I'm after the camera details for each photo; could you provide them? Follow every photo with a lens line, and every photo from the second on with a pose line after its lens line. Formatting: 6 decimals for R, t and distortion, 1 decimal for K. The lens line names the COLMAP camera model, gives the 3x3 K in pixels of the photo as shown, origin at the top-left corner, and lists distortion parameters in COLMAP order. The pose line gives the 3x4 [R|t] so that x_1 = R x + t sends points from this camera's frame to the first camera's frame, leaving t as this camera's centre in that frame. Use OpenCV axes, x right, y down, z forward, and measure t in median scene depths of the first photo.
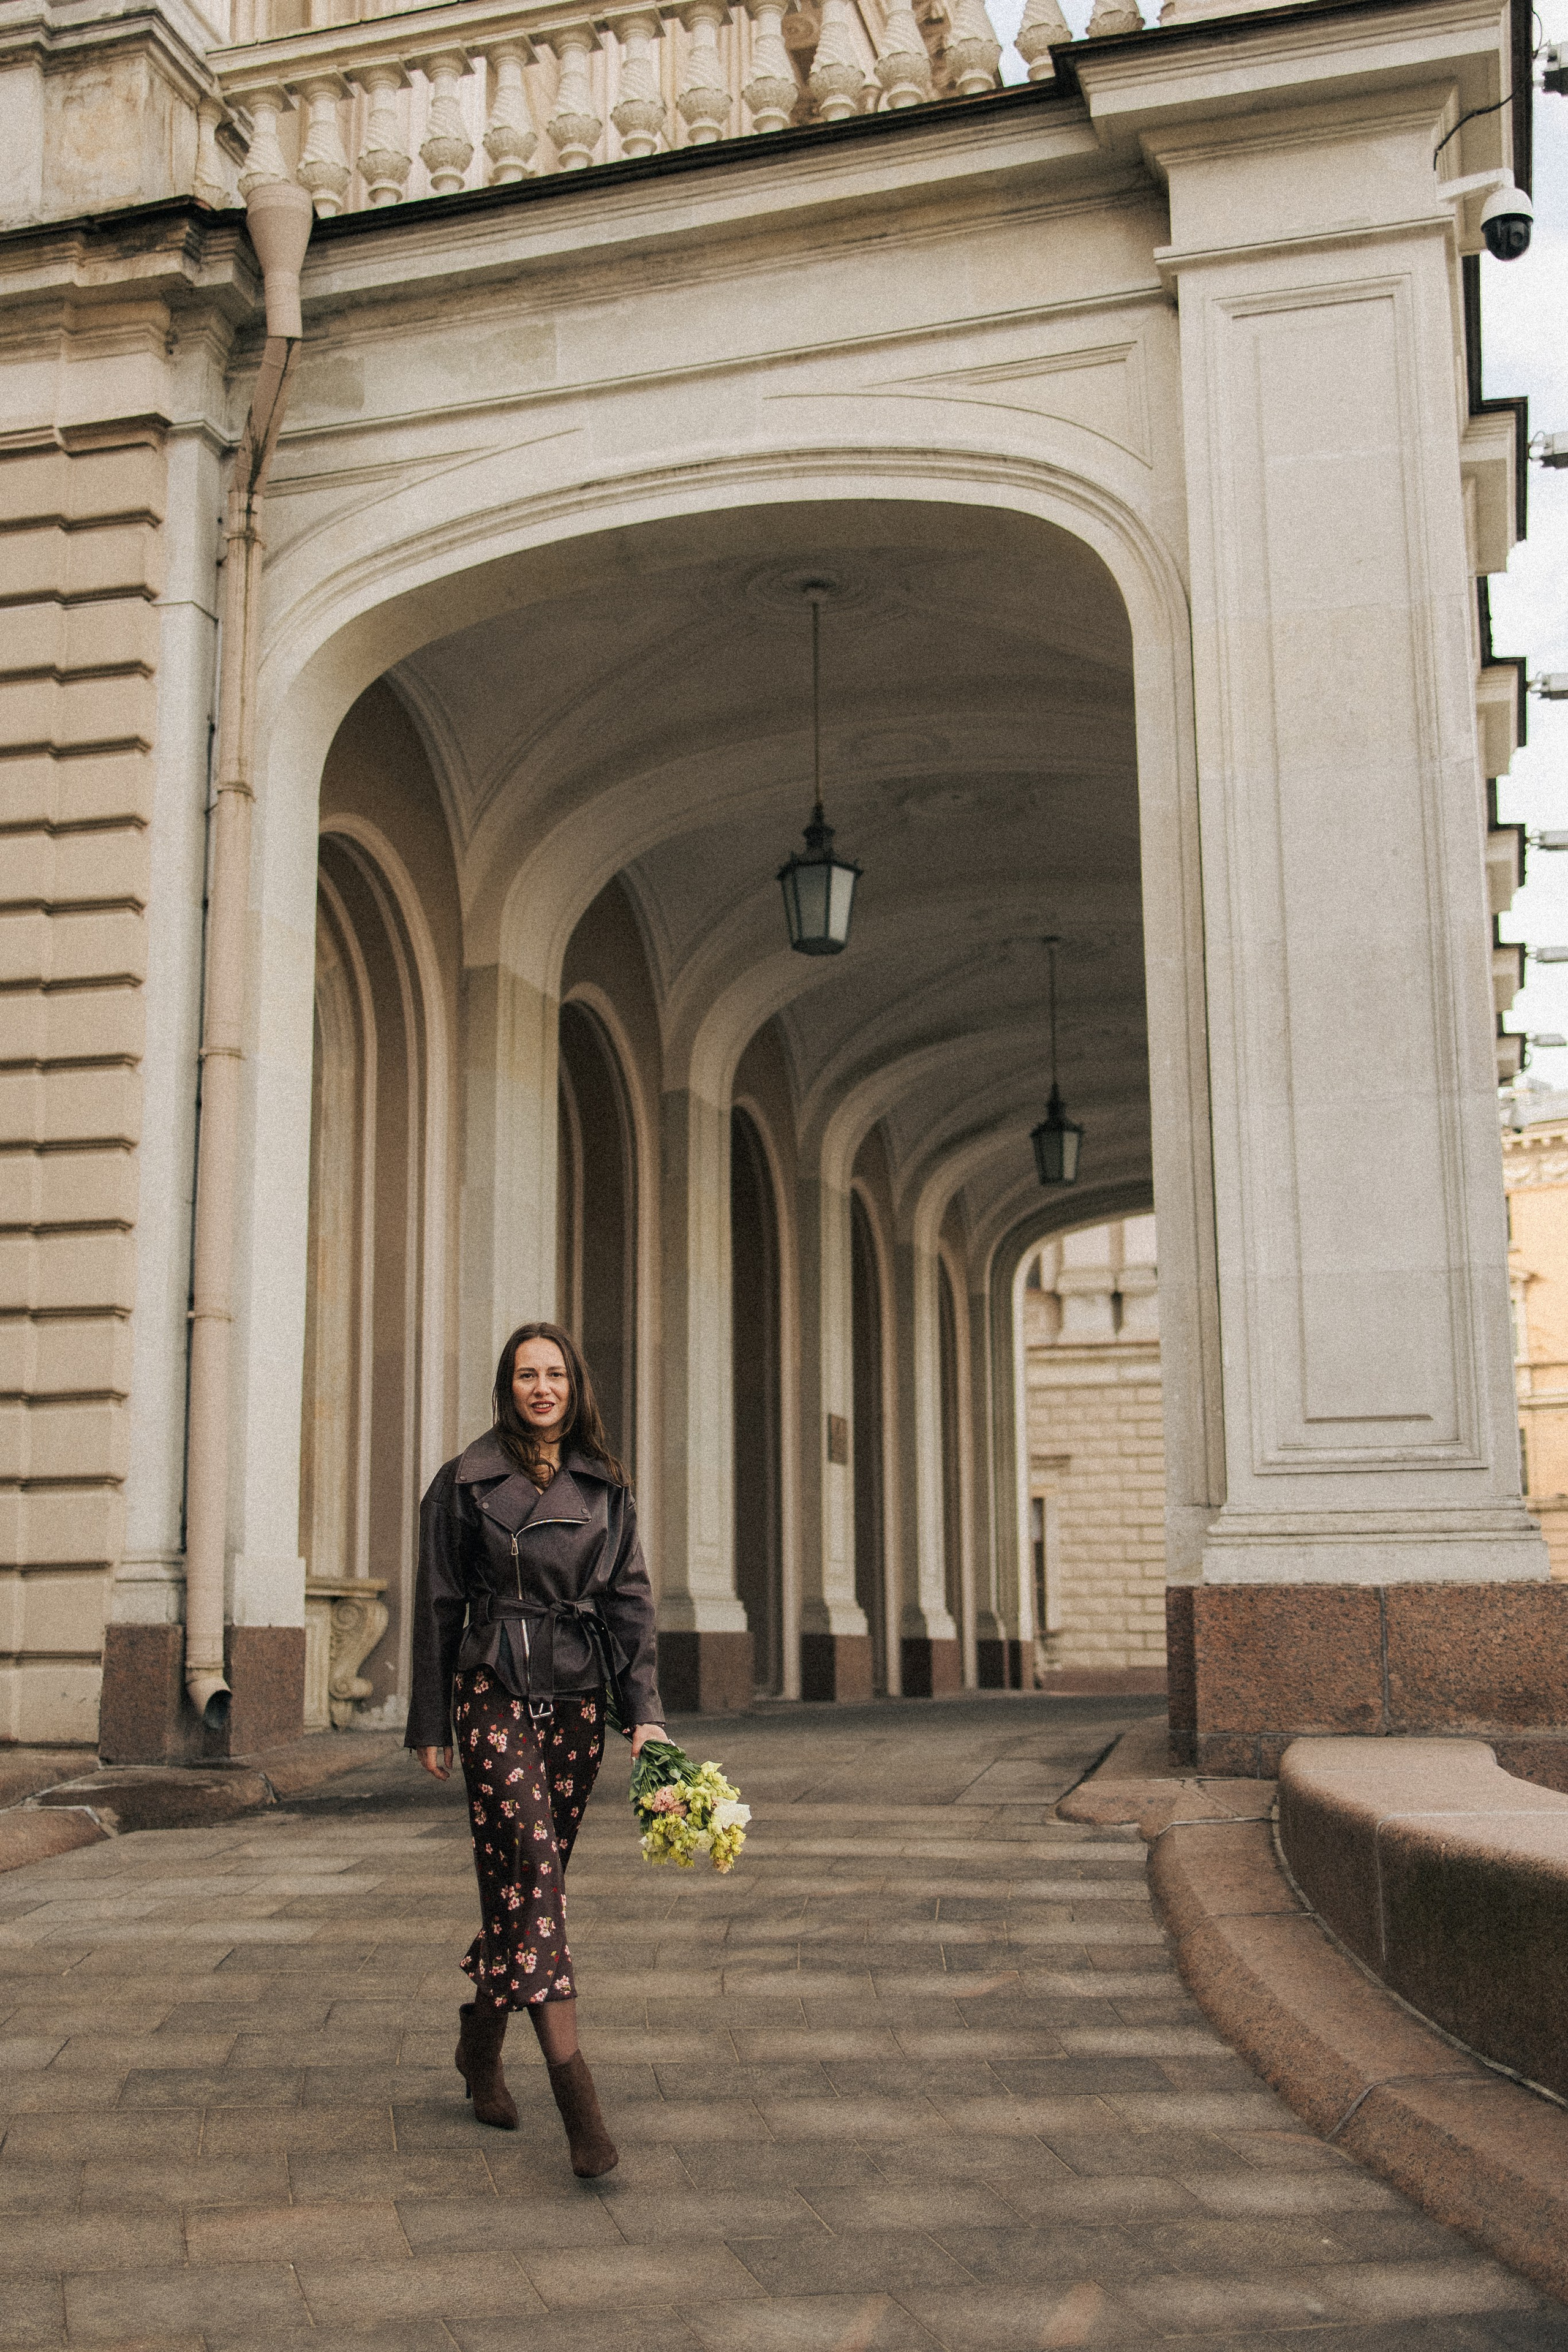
lens RADIAL K [[2709.2, 0, 741.8], [0, 2709.2, 1099.2], [0, 0, 1]] dist [-0.000376, -0.000461]
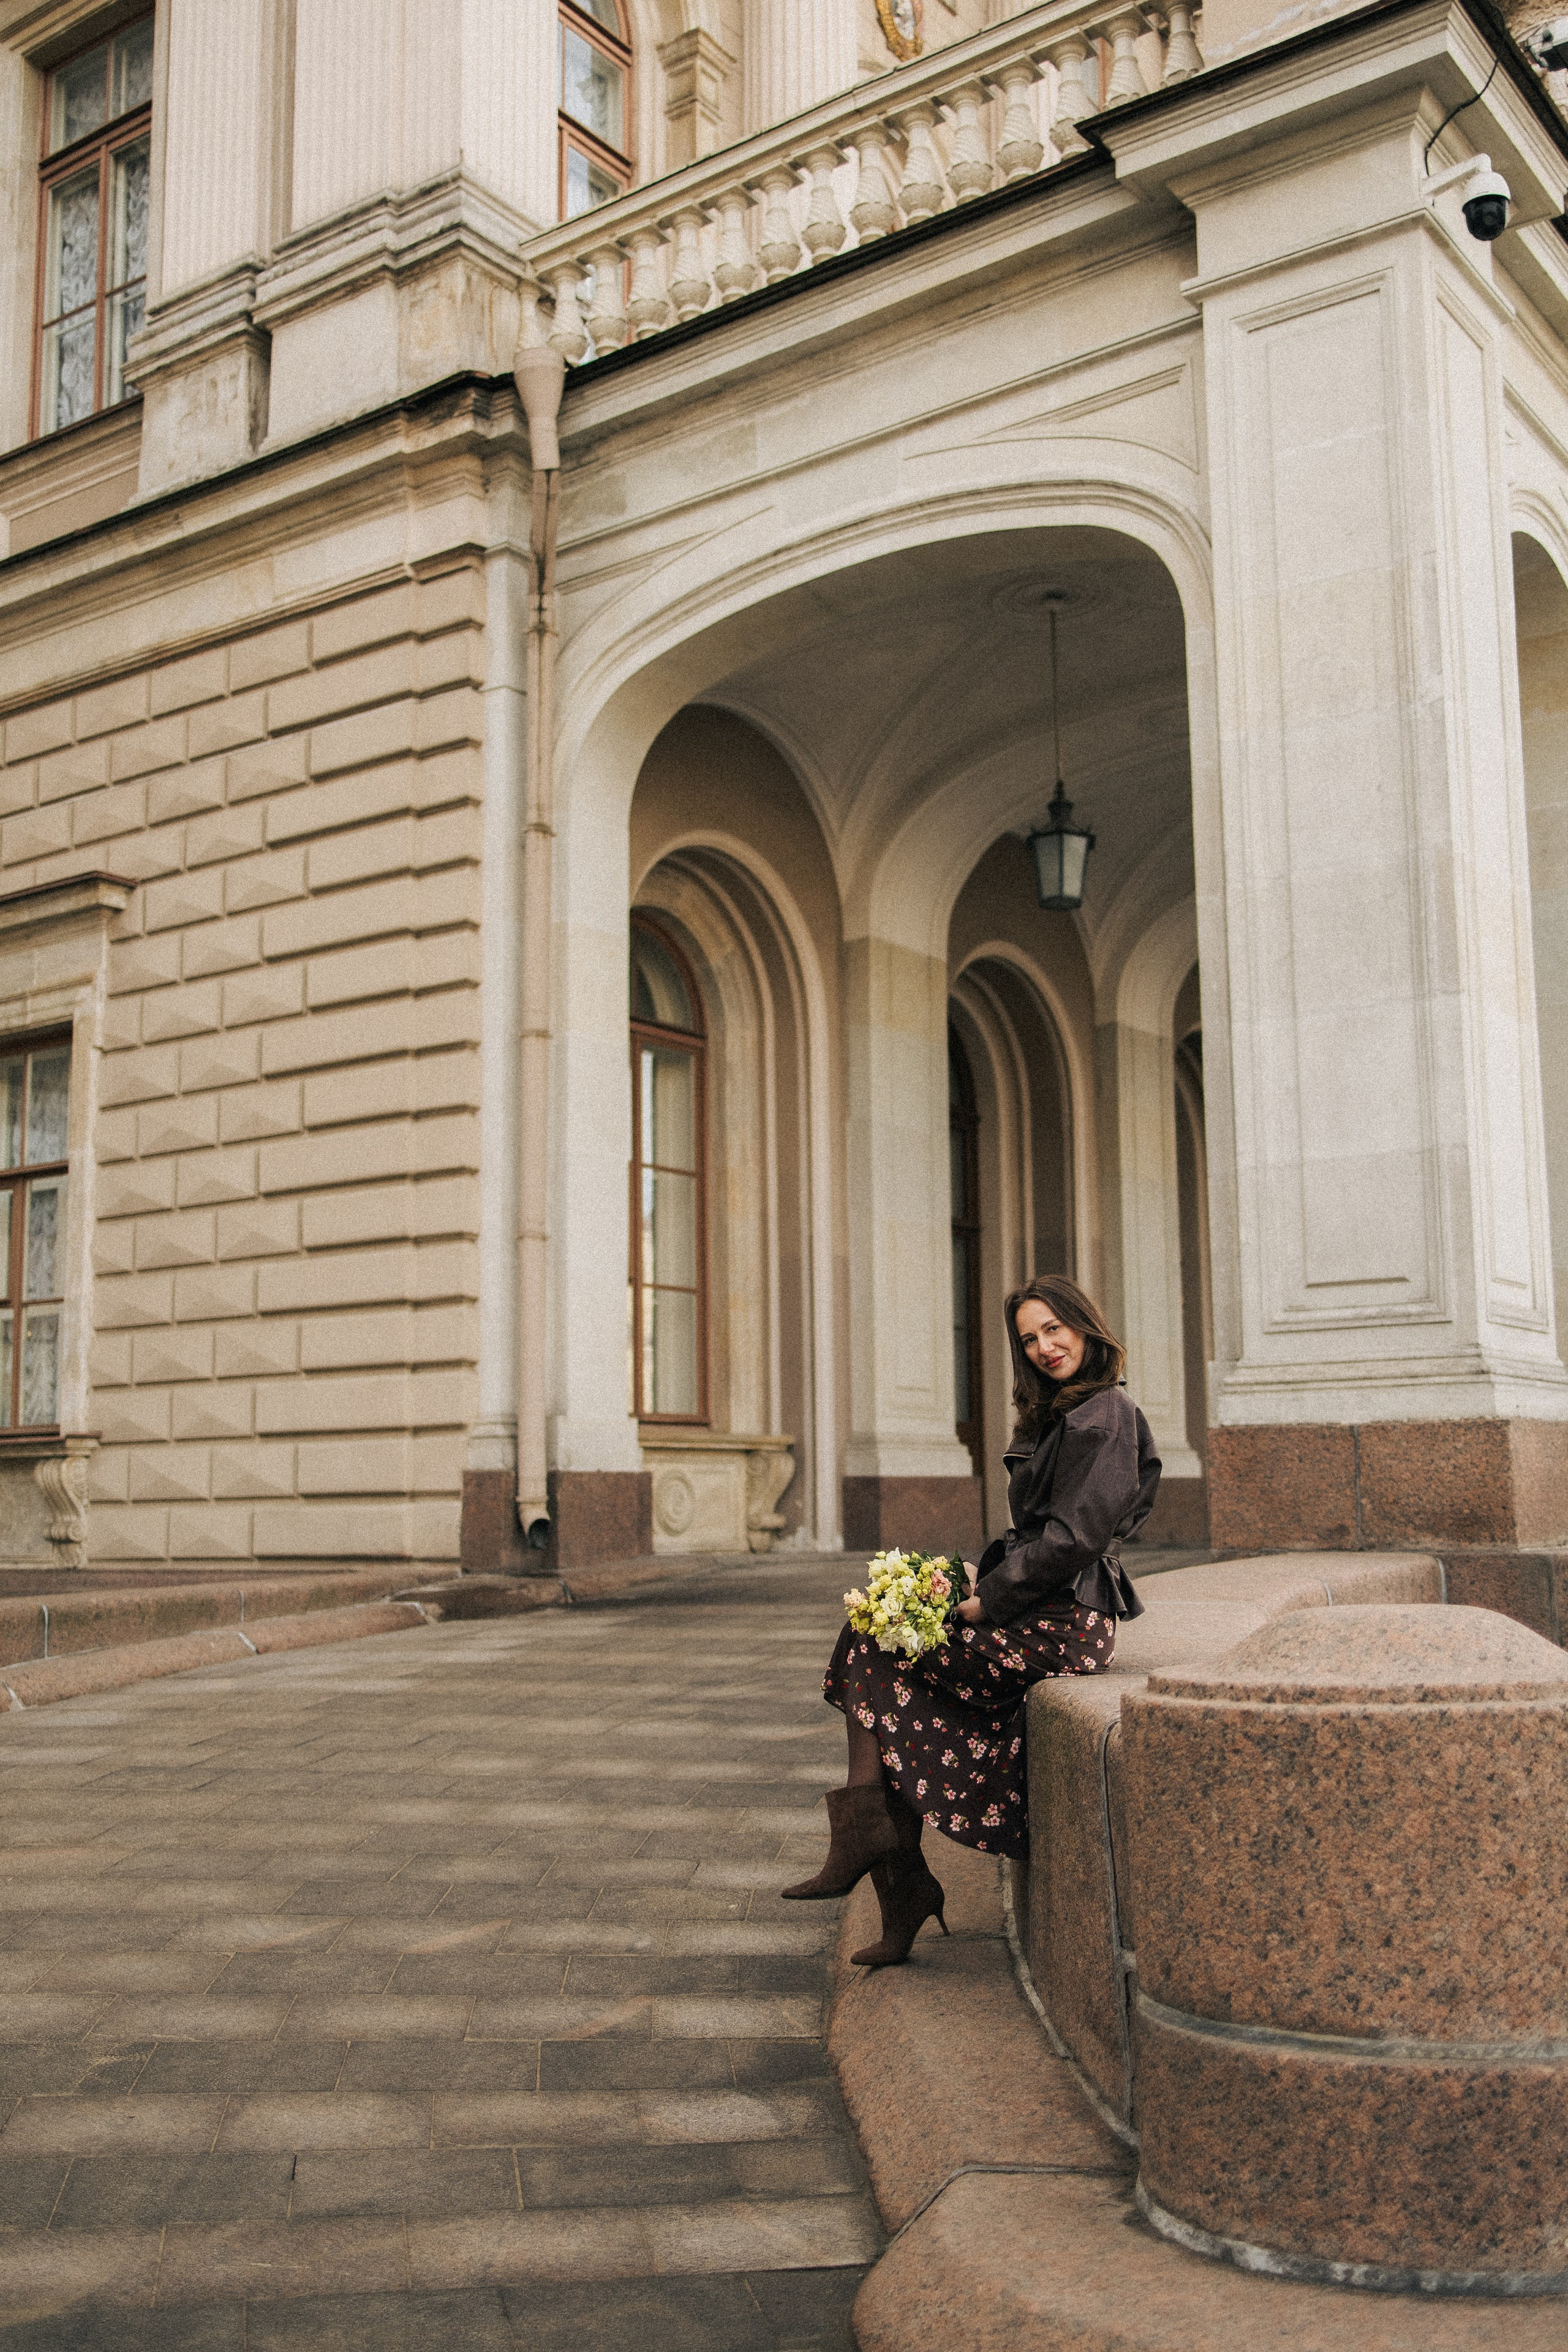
lens RADIAL K [[2347.0, 0, 770.6], [0, 2347.0, 1166.9], [0, 0, 1]] dist [-0.005572, 0.001743]
pose [[0.938705, -0.054107, -0.340449, 0.292545], [0.073446, 0.996321, 0.044164, 0.004882], [0.336807, -0.066461, 0.939225, -0.023233]]
